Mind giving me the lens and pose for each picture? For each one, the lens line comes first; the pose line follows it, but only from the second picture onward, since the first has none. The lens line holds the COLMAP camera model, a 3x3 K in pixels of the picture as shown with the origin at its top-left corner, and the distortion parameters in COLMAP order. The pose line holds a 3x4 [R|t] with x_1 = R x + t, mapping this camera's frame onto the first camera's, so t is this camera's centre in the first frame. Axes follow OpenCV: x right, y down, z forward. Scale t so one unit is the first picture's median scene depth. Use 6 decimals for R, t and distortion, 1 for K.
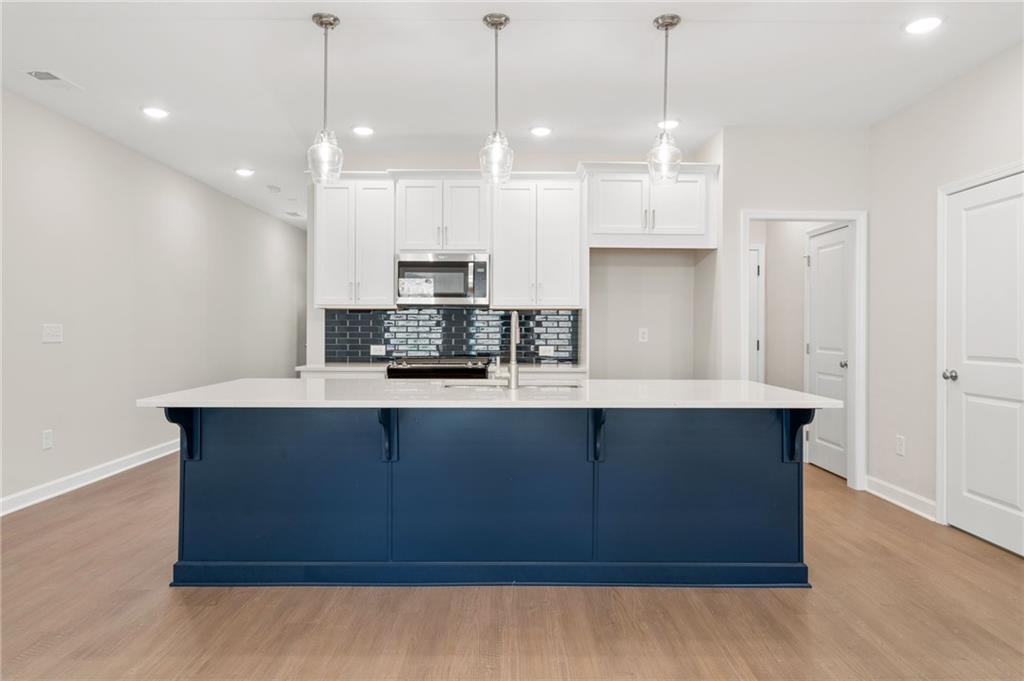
lens RADIAL K [[622.4, 0, 514.2], [0, 622.4, 326.7], [0, 0, 1]] dist [-0.001973, -0.002008]
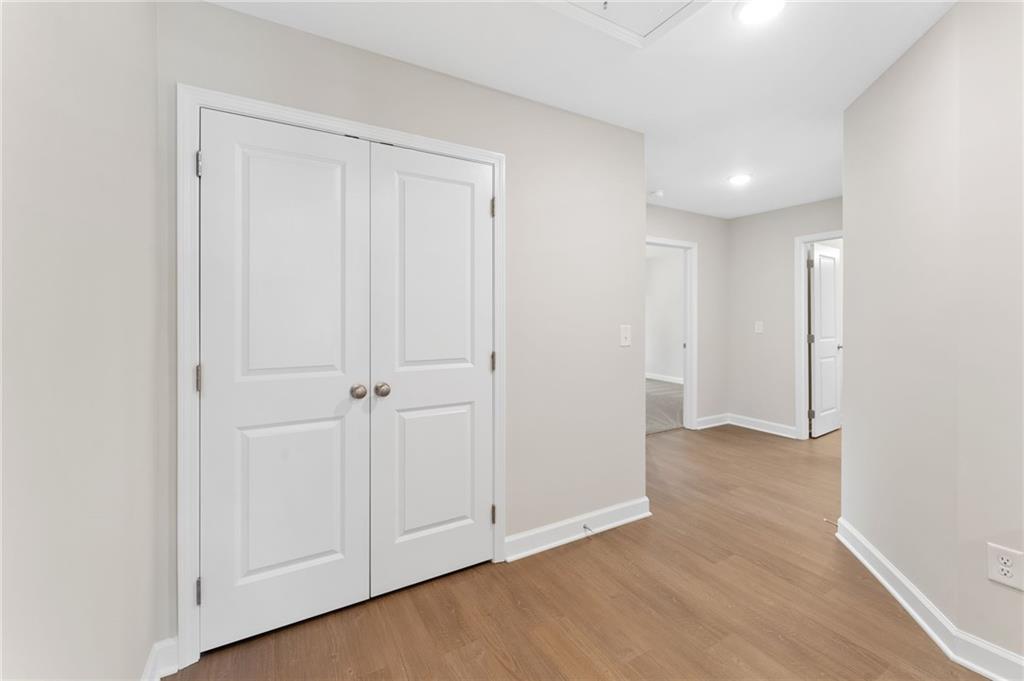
lens RADIAL K [[418.1, 0, 511.3], [0, 418.1, 330.3], [0, 0, 1]] dist [-0.002265, -0.000220]
pose [[-0.482525, -0.004222, 0.875872, 0.159359], [0.000077, 0.999988, 0.004862, 0.004783], [-0.875882, 0.002413, -0.482519, 0.868815]]
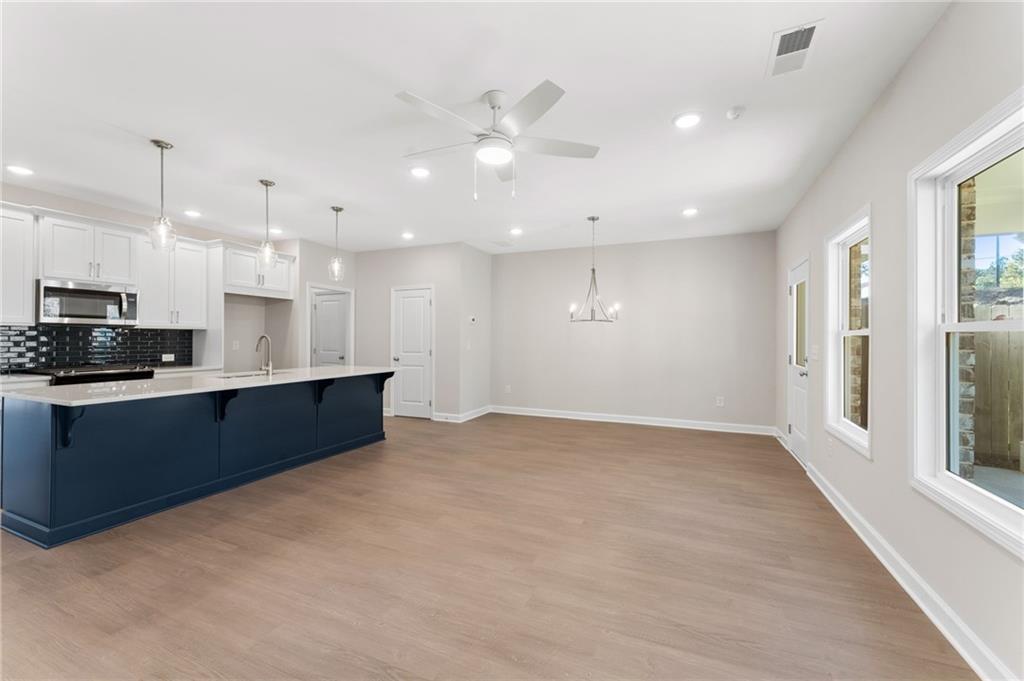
lens RADIAL K [[418.1, 0, 513.2], [0, 418.1, 337.8], [0, 0, 1]] dist [-0.002265, -0.000220]
pose [[0.401941, -0.000207, 0.915665, -0.582957], [-0.002406, 0.999996, 0.001283, -0.011851], [-0.915662, -0.002719, 0.401939, -0.134054]]
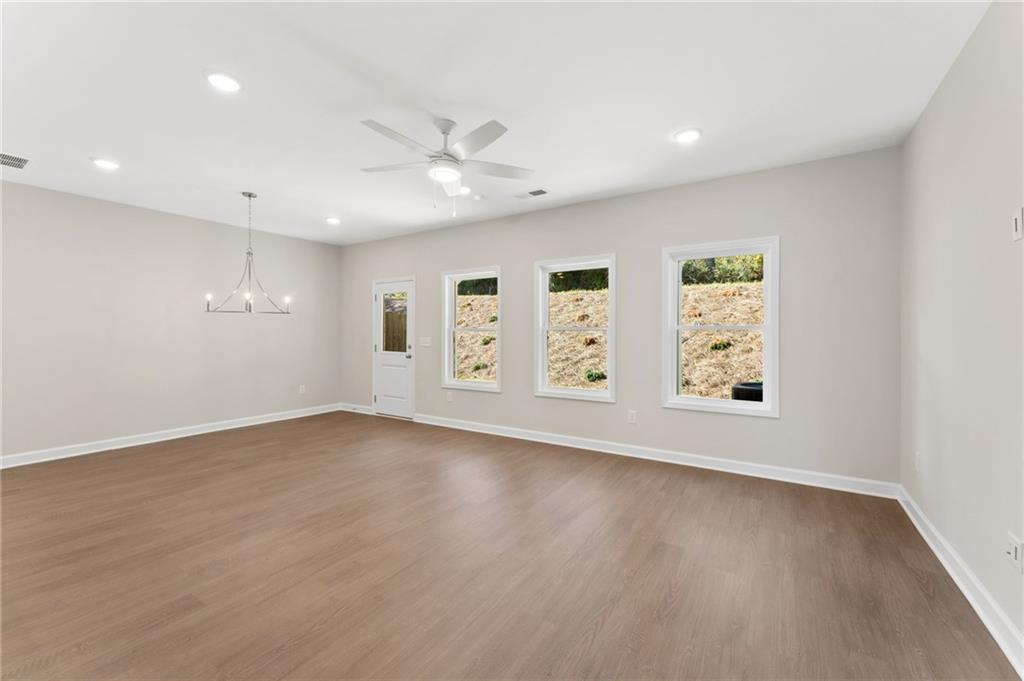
lens RADIAL K [[418.1, 0, 515.5], [0, 418.1, 333.8], [0, 0, 1]] dist [-0.002265, -0.000220]
pose [[-0.842501, -0.004840, 0.538674, -0.522077], [-0.004057, 0.999988, 0.002640, -0.012052], [-0.538680, 0.000039, -0.842510, 0.568393]]
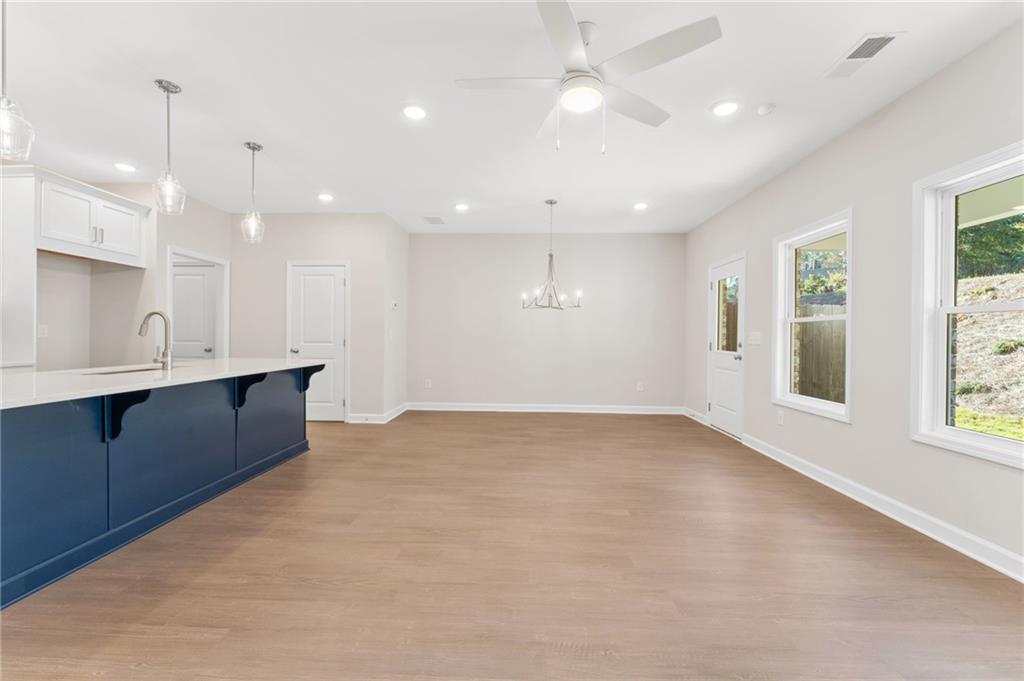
lens RADIAL K [[418.1, 0, 512.0], [0, 418.1, 338.6], [0, 0, 1]] dist [-0.002265, -0.000220]
pose [[0.040784, -0.008842, 0.999129, -0.565613], [-0.009537, 0.999912, 0.009239, 0.013216], [-0.999122, -0.009905, 0.040696, 0.158921]]
